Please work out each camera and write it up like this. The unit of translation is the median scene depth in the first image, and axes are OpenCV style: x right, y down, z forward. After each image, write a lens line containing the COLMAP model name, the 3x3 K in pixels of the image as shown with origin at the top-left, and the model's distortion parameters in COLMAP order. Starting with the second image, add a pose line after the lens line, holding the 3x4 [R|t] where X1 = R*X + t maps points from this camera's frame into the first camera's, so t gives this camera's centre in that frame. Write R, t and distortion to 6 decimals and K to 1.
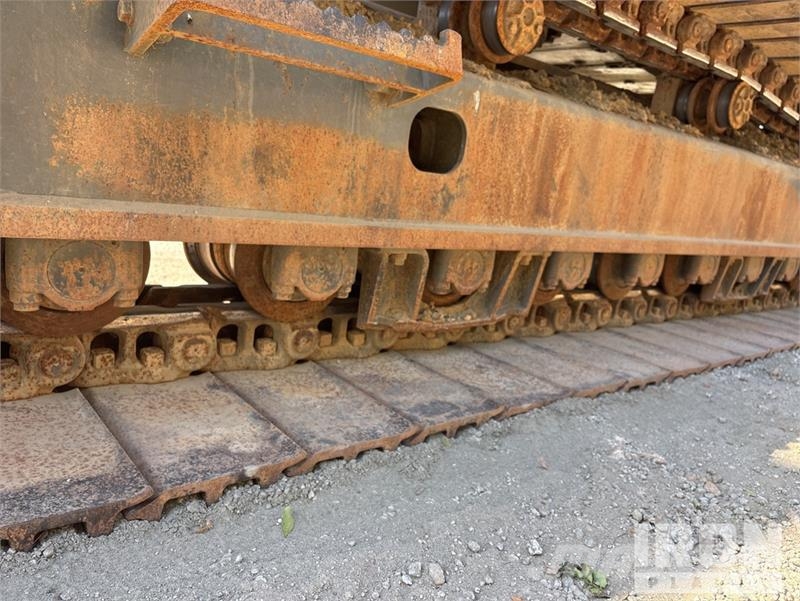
lens RADIAL K [[613.9, 0, 403.4], [0, 613.9, 313.0], [0, 0, 1]] dist [0.002416, -0.002303]
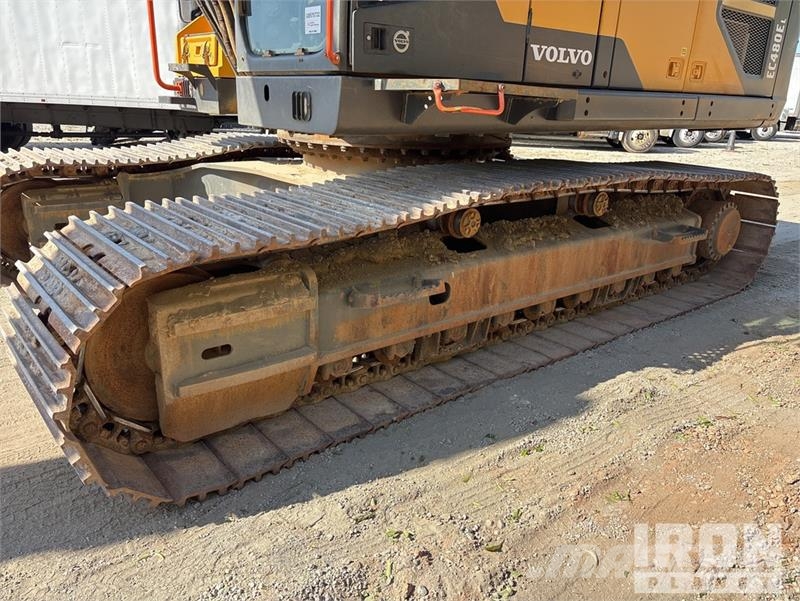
lens RADIAL K [[597.4, 0, 398.8], [0, 597.4, 308.9], [0, 0, 1]] dist [0.062336, -0.066592]
pose [[0.994371, -0.092745, -0.051229, 0.004882], [0.097475, 0.990278, 0.099237, -0.472119], [0.041527, -0.103672, 0.993744, -1.568191]]
